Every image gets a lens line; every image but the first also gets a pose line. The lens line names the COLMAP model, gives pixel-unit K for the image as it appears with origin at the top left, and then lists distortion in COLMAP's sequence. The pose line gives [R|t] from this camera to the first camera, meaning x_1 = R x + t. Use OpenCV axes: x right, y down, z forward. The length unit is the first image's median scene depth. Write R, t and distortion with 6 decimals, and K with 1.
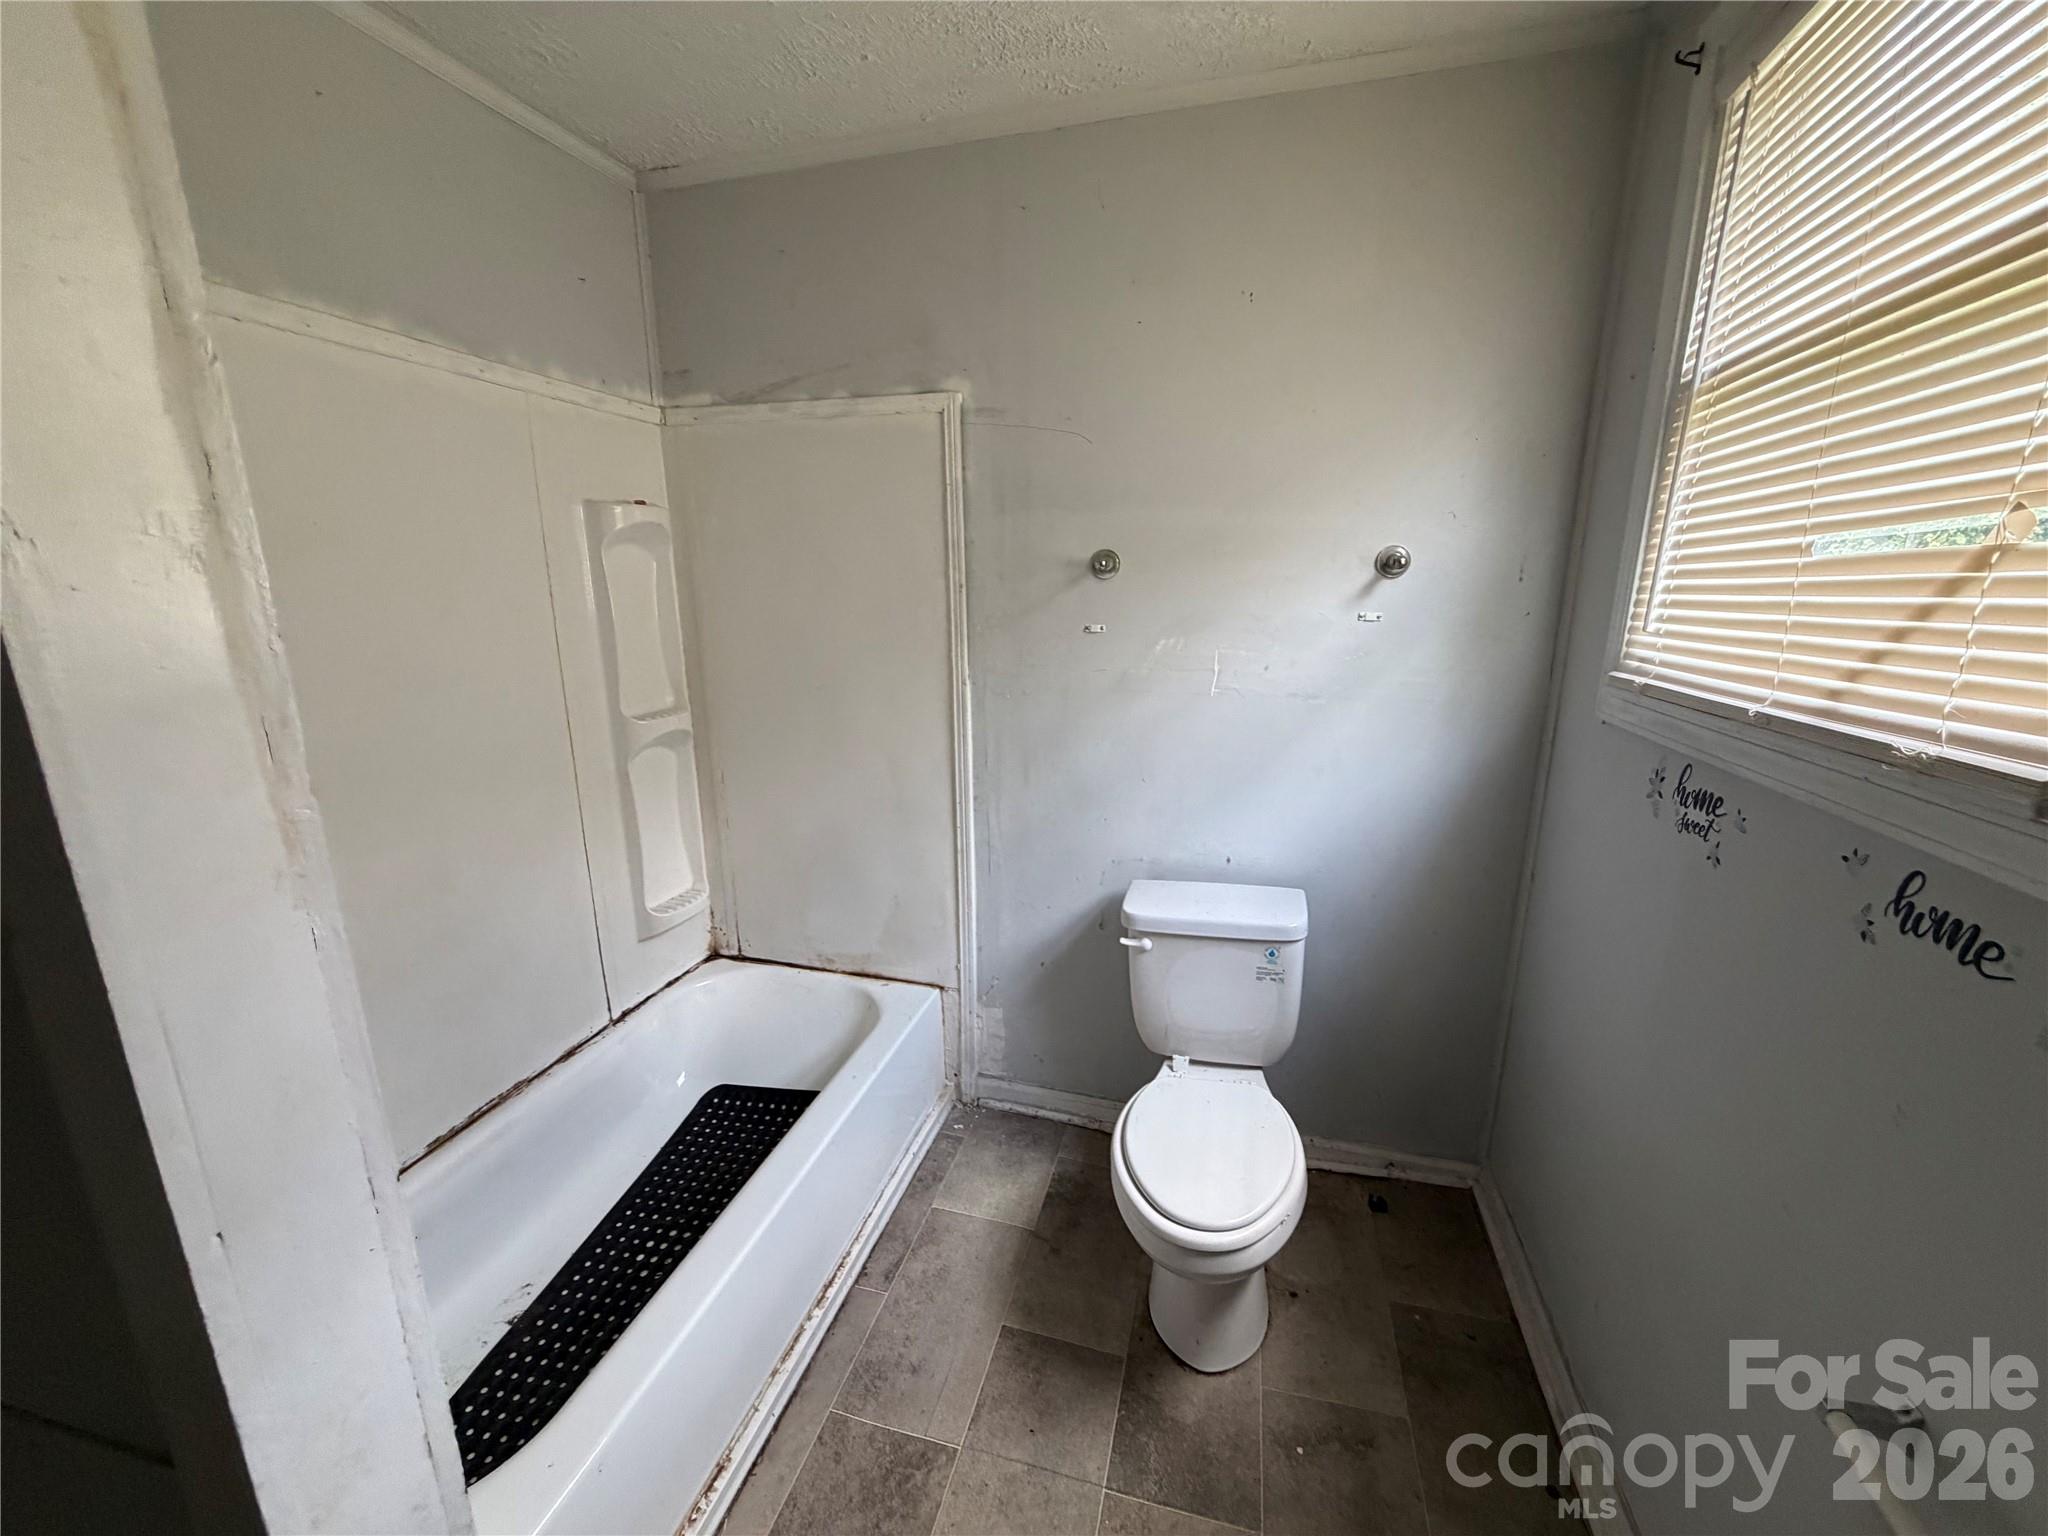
lens RADIAL K [[809.6, 0, 1021.9], [0, 809.6, 771.2], [0, 0, 1]] dist [-0.001480, 0.000742]
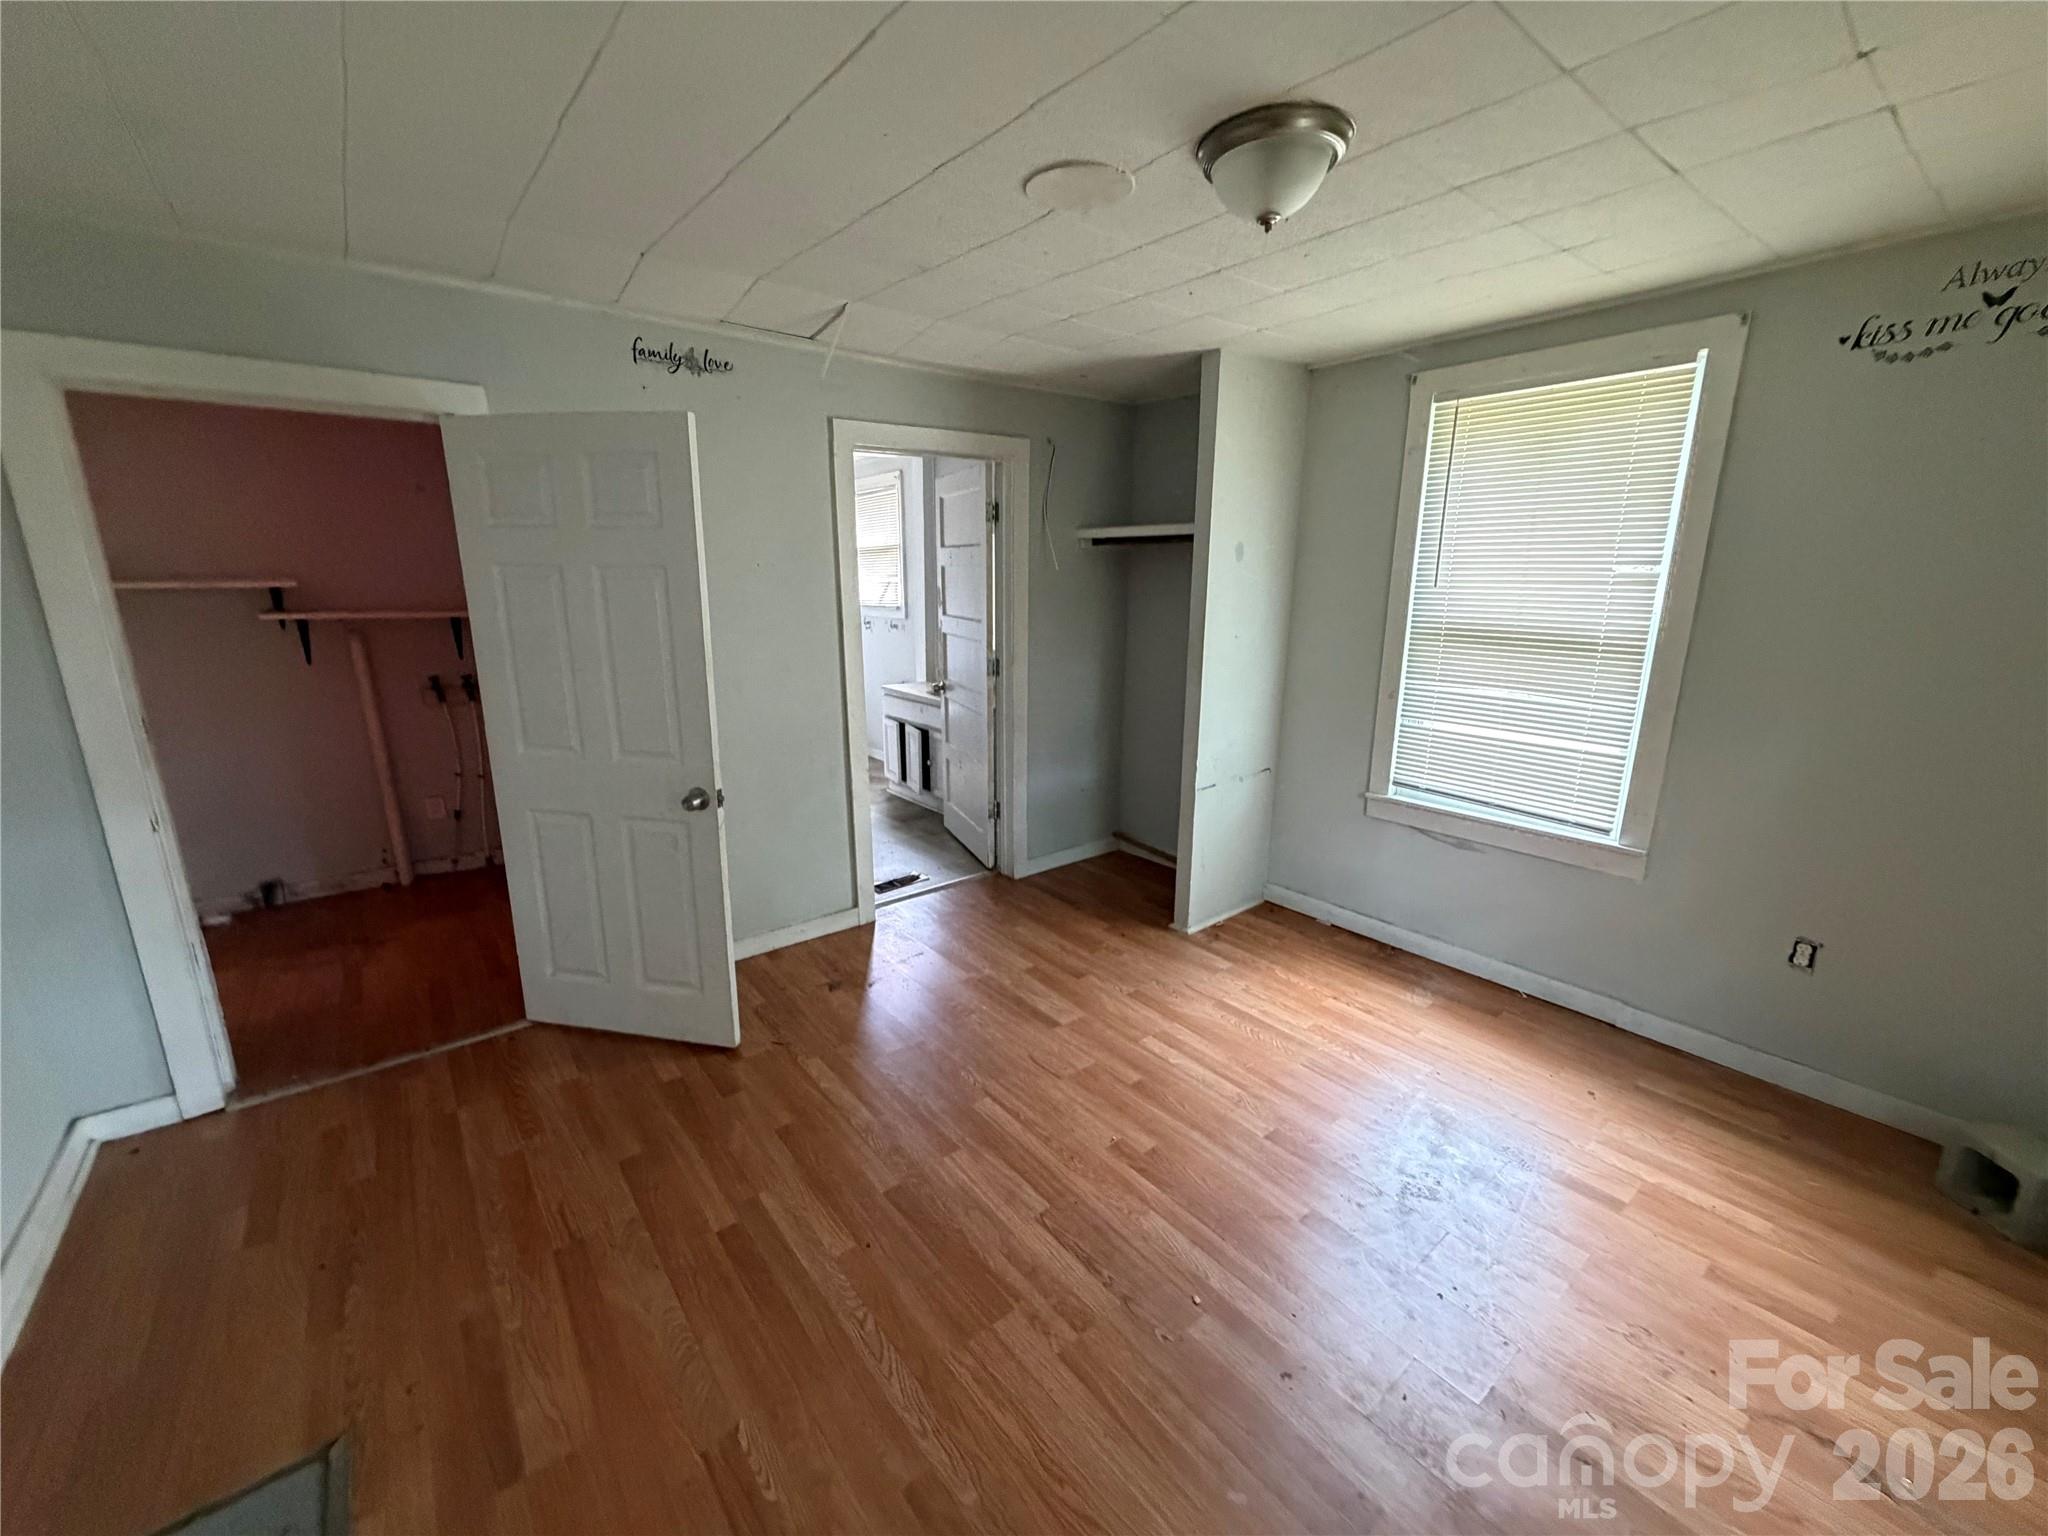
lens RADIAL K [[809.6, 0, 1024.2], [0, 809.6, 768.9], [0, 0, 1]] dist [-0.001480, 0.000742]
pose [[0.580671, -0.188982, 0.791901, -2.292847], [0.181643, 0.978240, 0.100258, 0.478381], [-0.793616, 0.085626, 0.602363, -2.285126]]
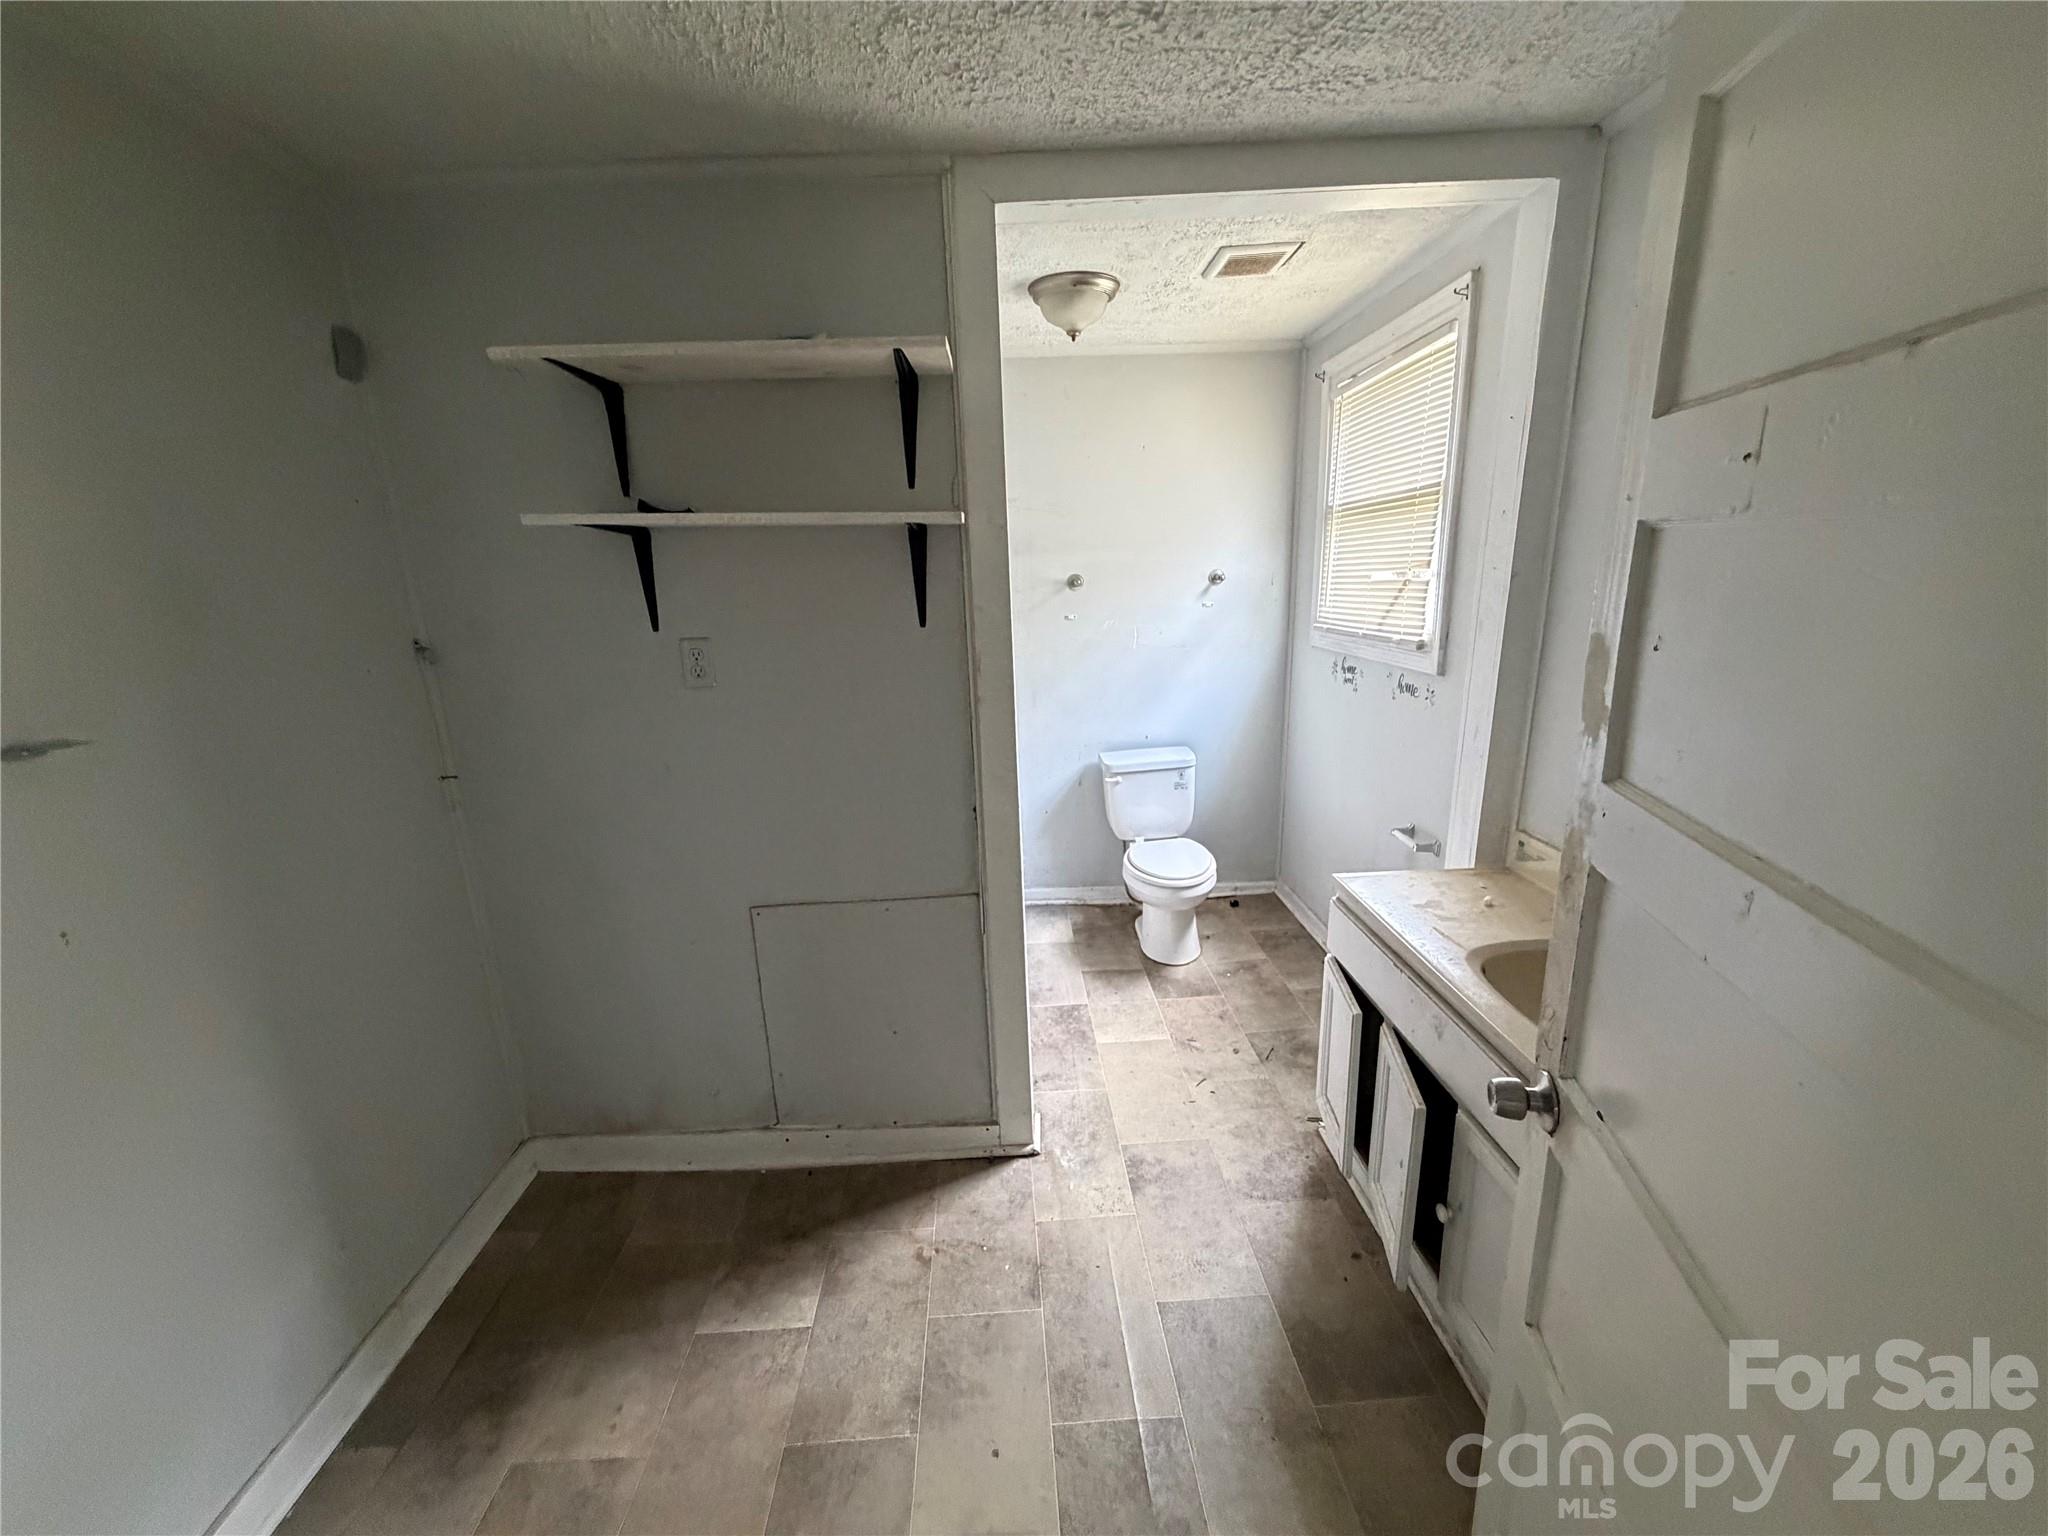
lens RADIAL K [[809.6, 0, 1021.6], [0, 809.6, 772.0], [0, 0, 1]] dist [-0.001480, 0.000742]
pose [[0.951733, -0.102527, 0.289297, -0.669898], [0.099309, 0.994722, 0.025821, 0.133694], [-0.290417, 0.004156, 0.956891, -0.832894]]
